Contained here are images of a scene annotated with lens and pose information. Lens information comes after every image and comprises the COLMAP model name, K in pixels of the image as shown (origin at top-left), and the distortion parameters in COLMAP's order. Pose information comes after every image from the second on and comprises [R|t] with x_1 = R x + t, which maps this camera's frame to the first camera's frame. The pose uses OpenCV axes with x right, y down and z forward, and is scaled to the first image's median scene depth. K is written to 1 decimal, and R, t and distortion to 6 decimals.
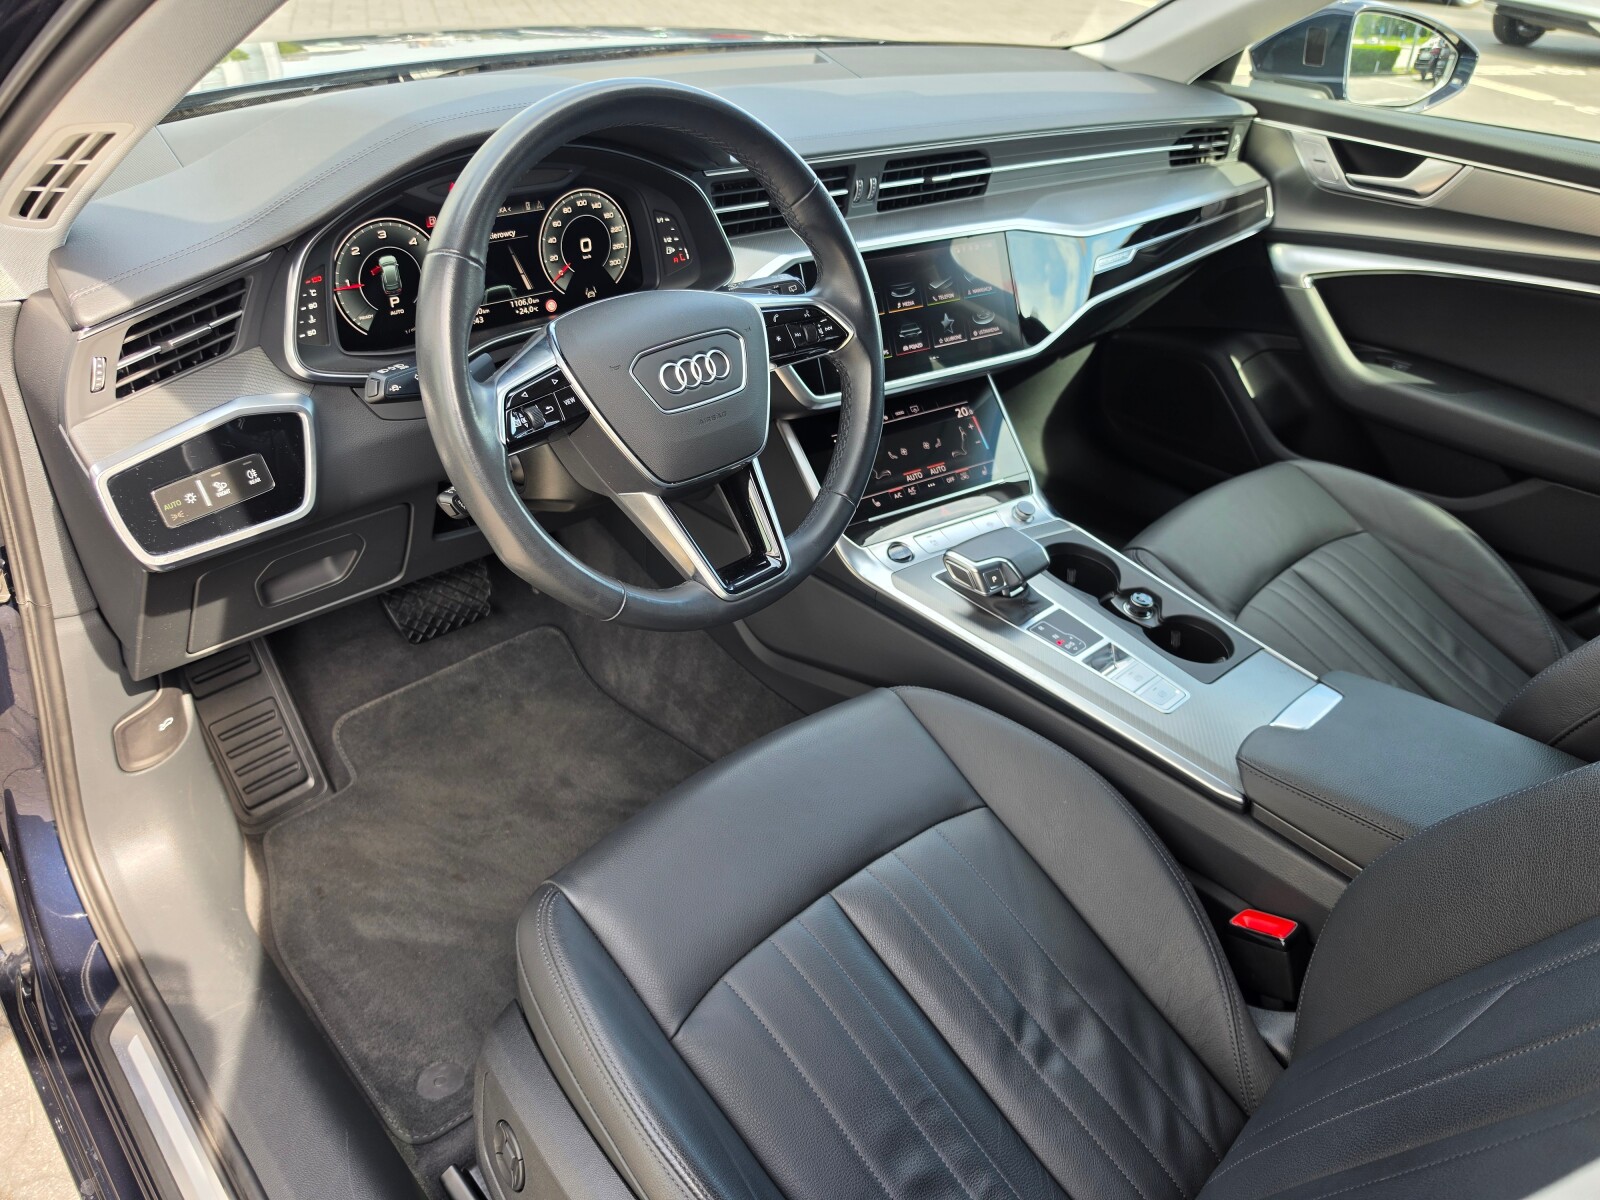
lens RADIAL K [[1121.2, 0, 798.6], [0, 1121.2, 592.8], [0, 0, 1]] dist [0.072734, -0.113590]
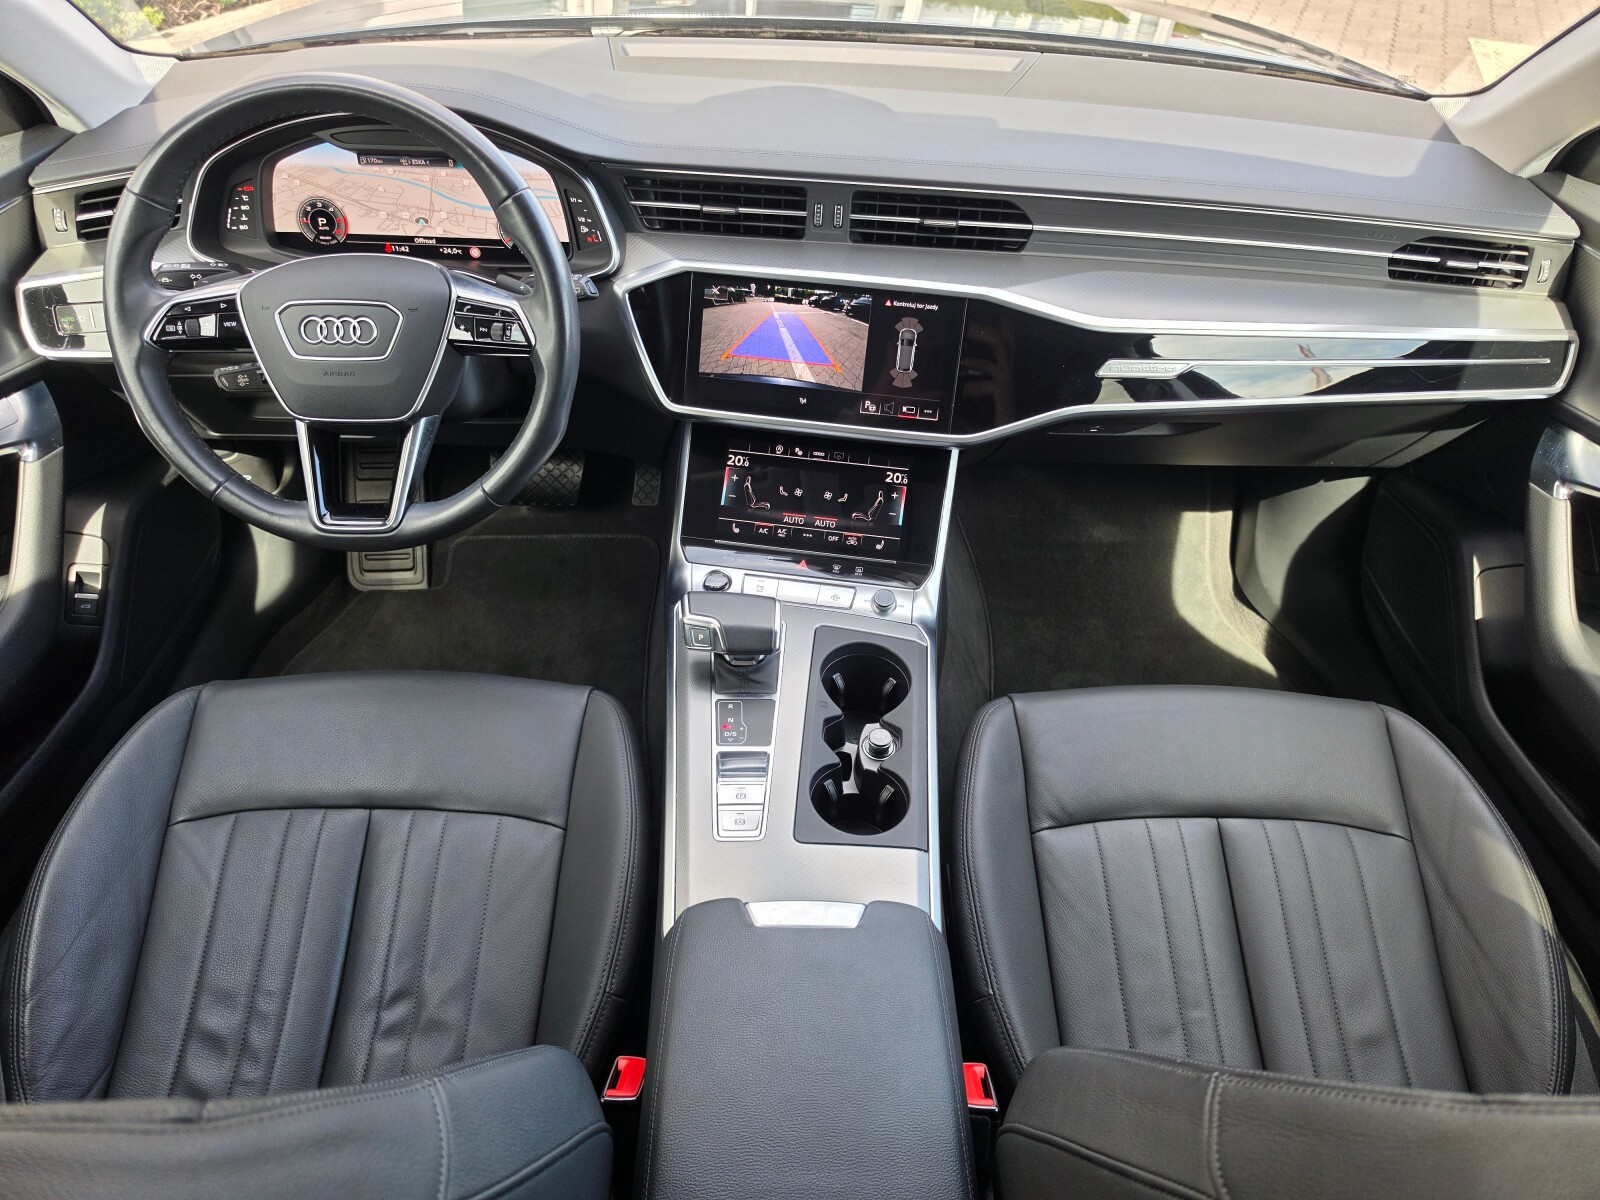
lens RADIAL K [[1121.2, 0, 799.7], [0, 1121.2, 597.3], [0, 0, 1]] dist [0.072734, -0.113590]
pose [[0.735354, 0.401930, -0.545625, 0.656191], [-0.365543, 0.913213, 0.180058, -0.217678], [0.570643, 0.067043, 0.818457, 0.225437]]
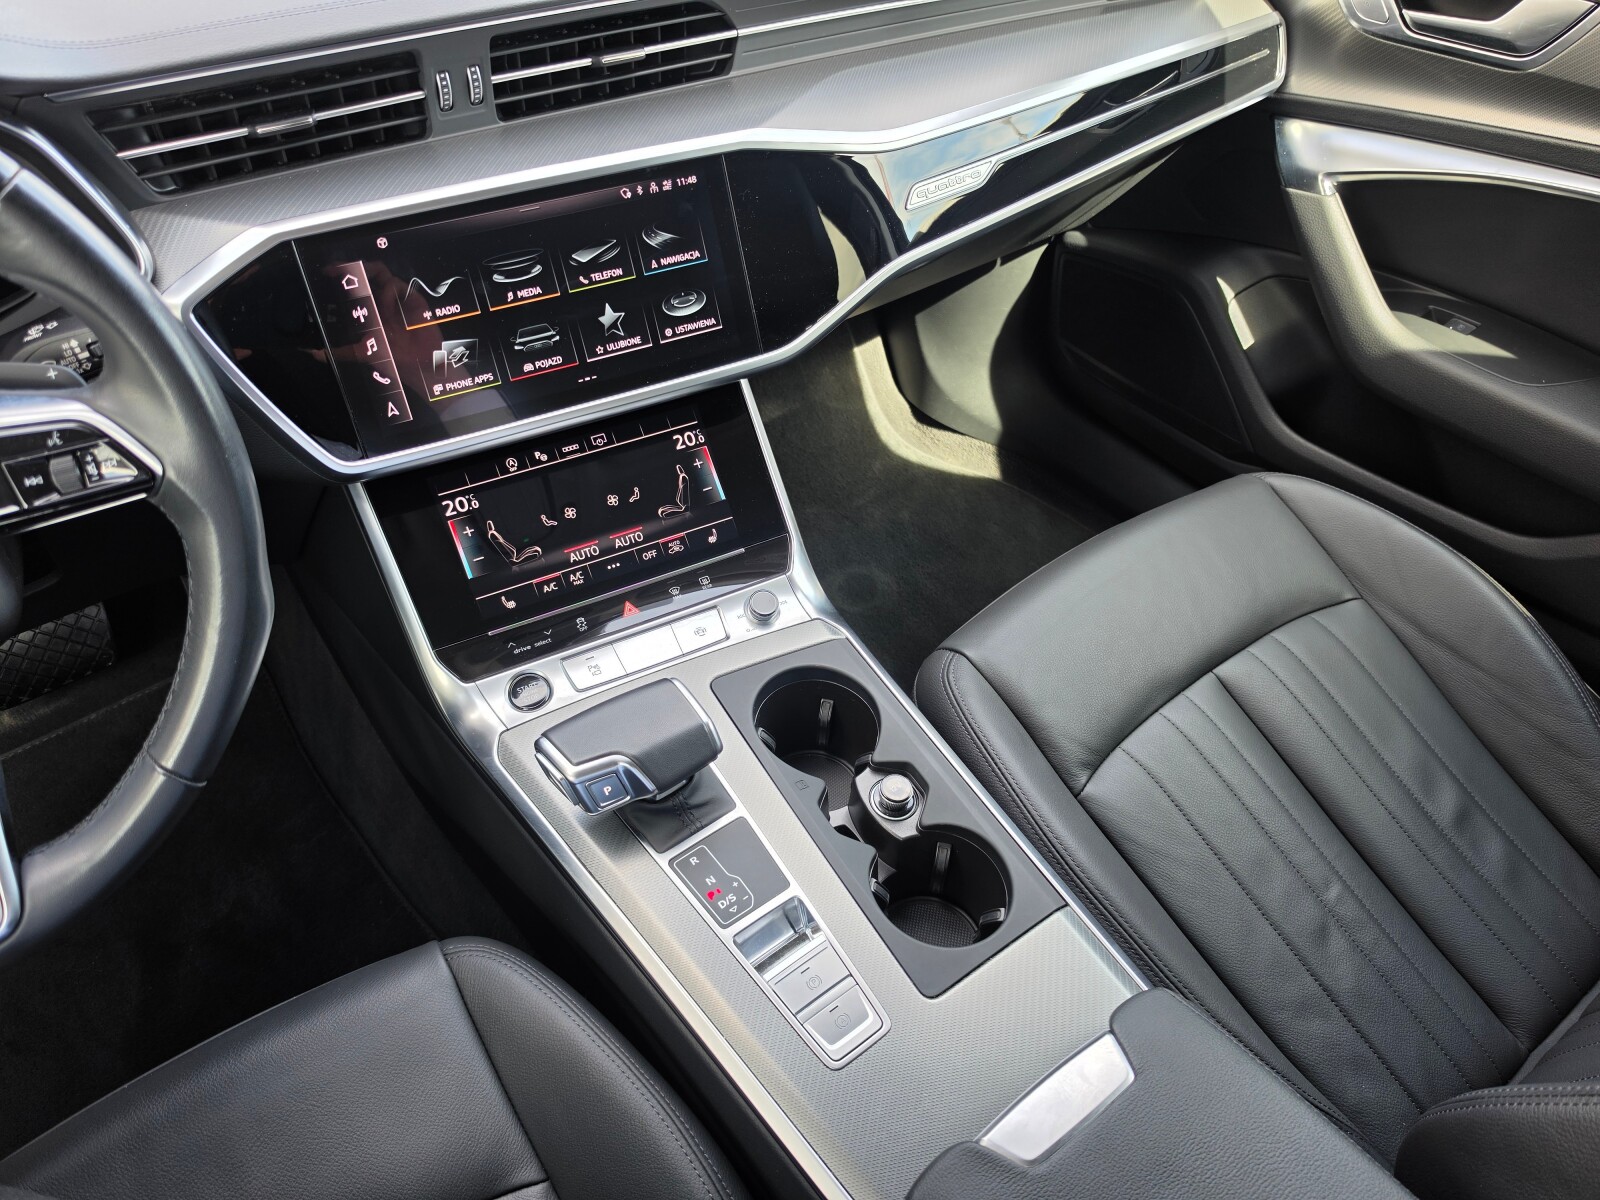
lens RADIAL K [[1121.2, 0, 788.2], [0, 1121.2, 599.6], [0, 0, 1]] dist [0.072734, -0.113590]
pose [[0.992733, 0.046208, -0.111114, 0.293003], [-0.024660, 0.981861, 0.187994, -0.202321], [0.117786, -0.183888, 0.975865, 0.380368]]
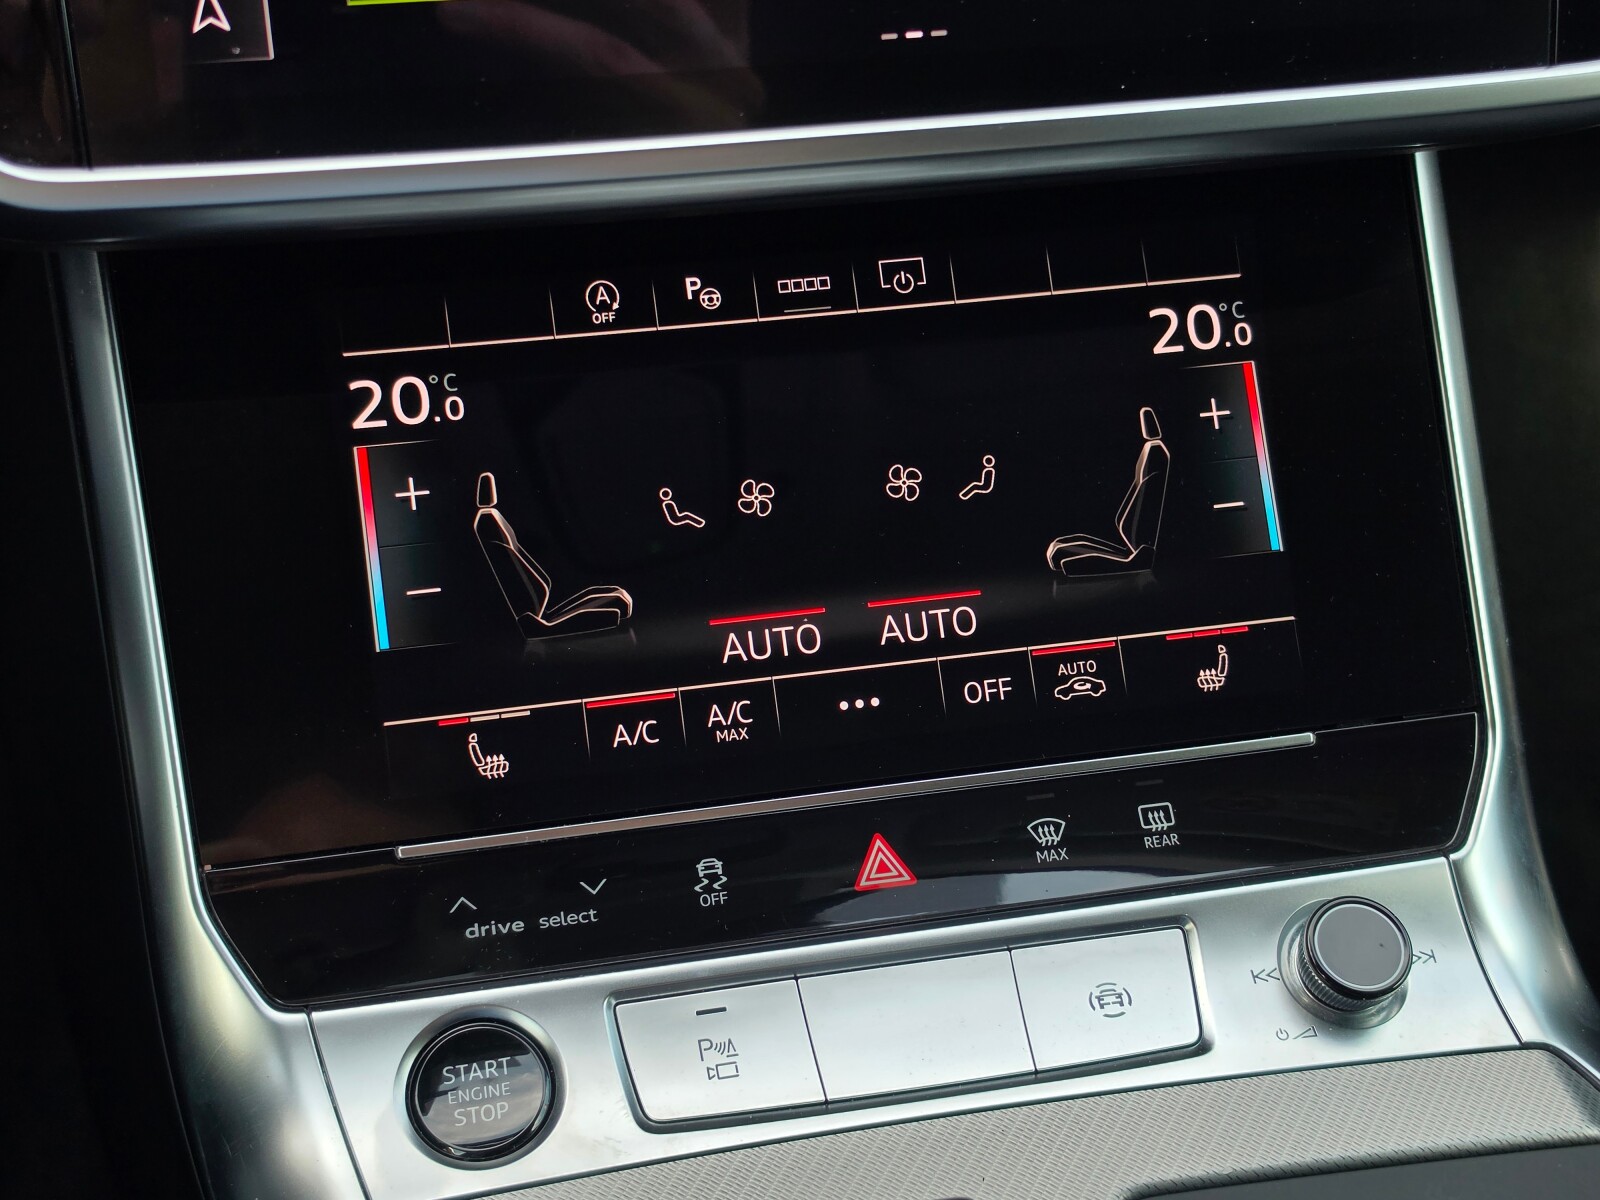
lens RADIAL K [[2333.3, 0, 784.3], [0, 2333.3, 607.8], [0, 0, 1]] dist [0.125988, 0.000000]
pose [[0.926552, 0.238394, -0.290981, 0.218176], [-0.197427, 0.966624, 0.163280, -0.174009], [0.320194, -0.093840, 0.942693, 0.633390]]
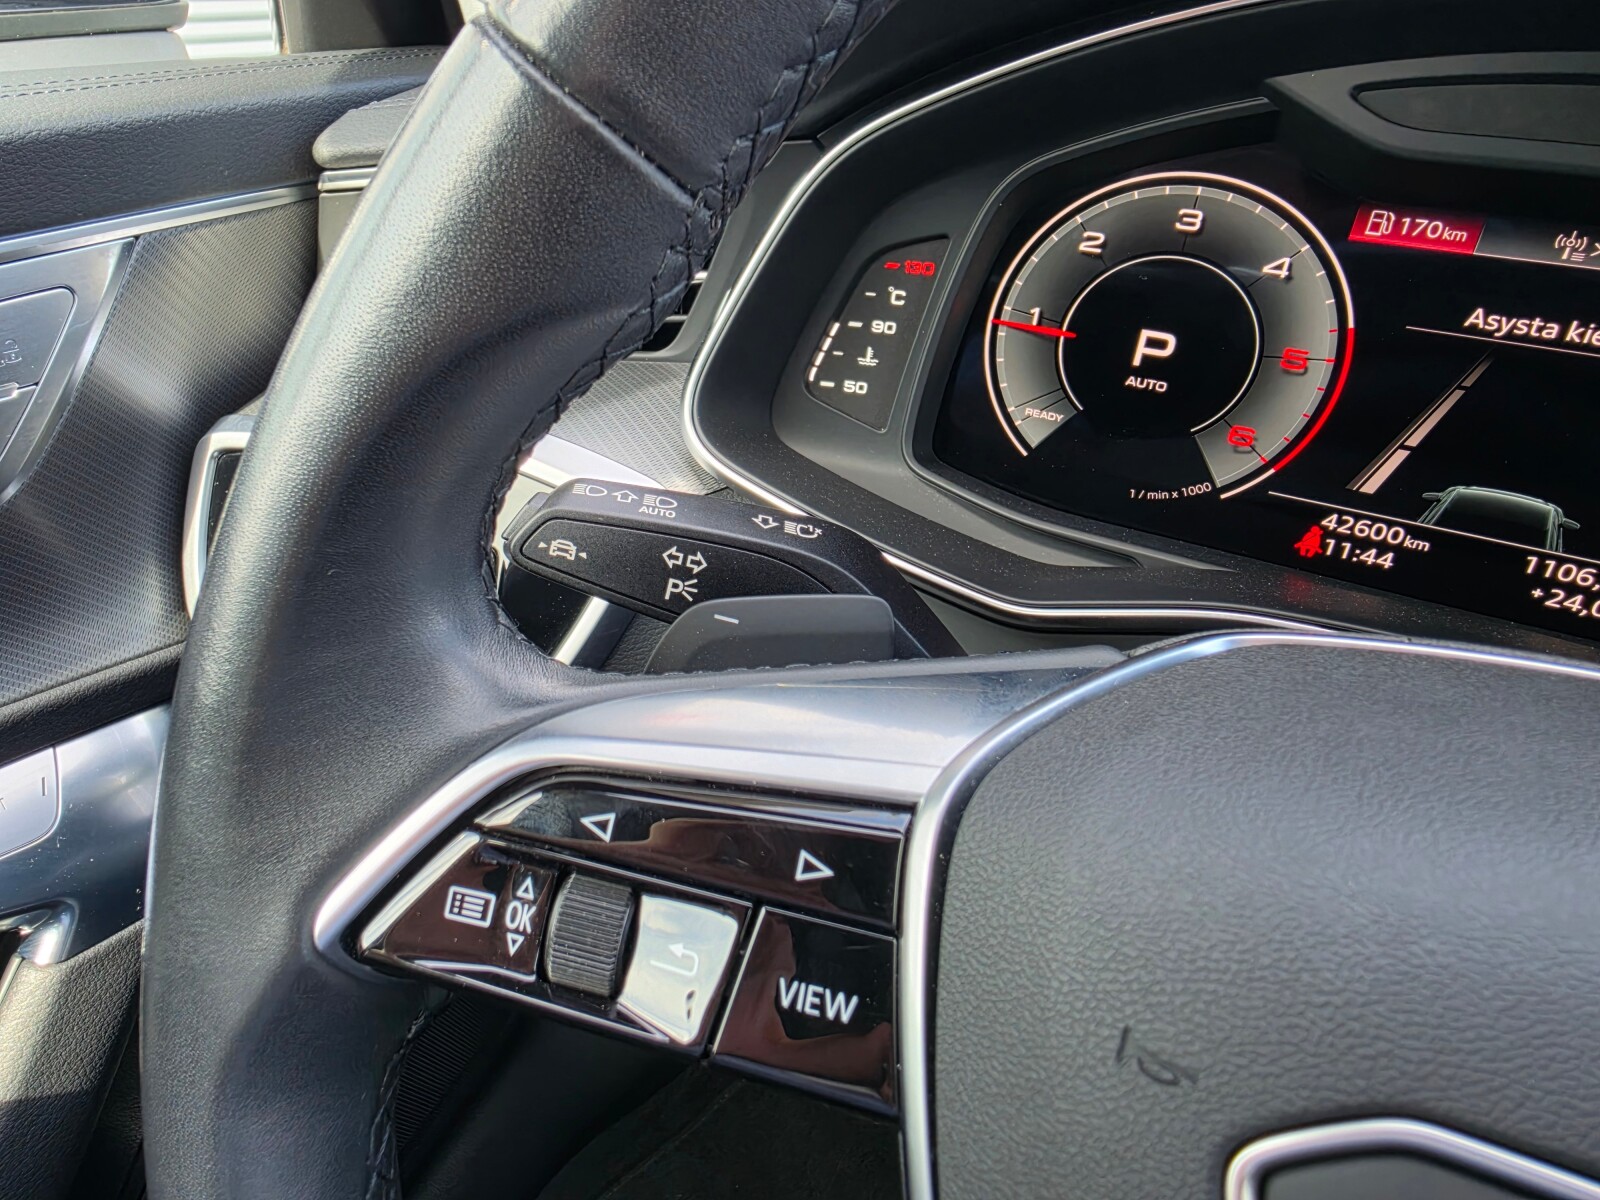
lens RADIAL K [[1121.2, 0, 637.0], [0, 1121.2, 583.3], [0, 0, 1]] dist [0.072734, -0.113590]
pose [[0.303580, 0.436809, -0.846780, -0.054756], [-0.529751, 0.816076, 0.231049, -0.157224], [0.791961, 0.378441, 0.479145, 0.540351]]
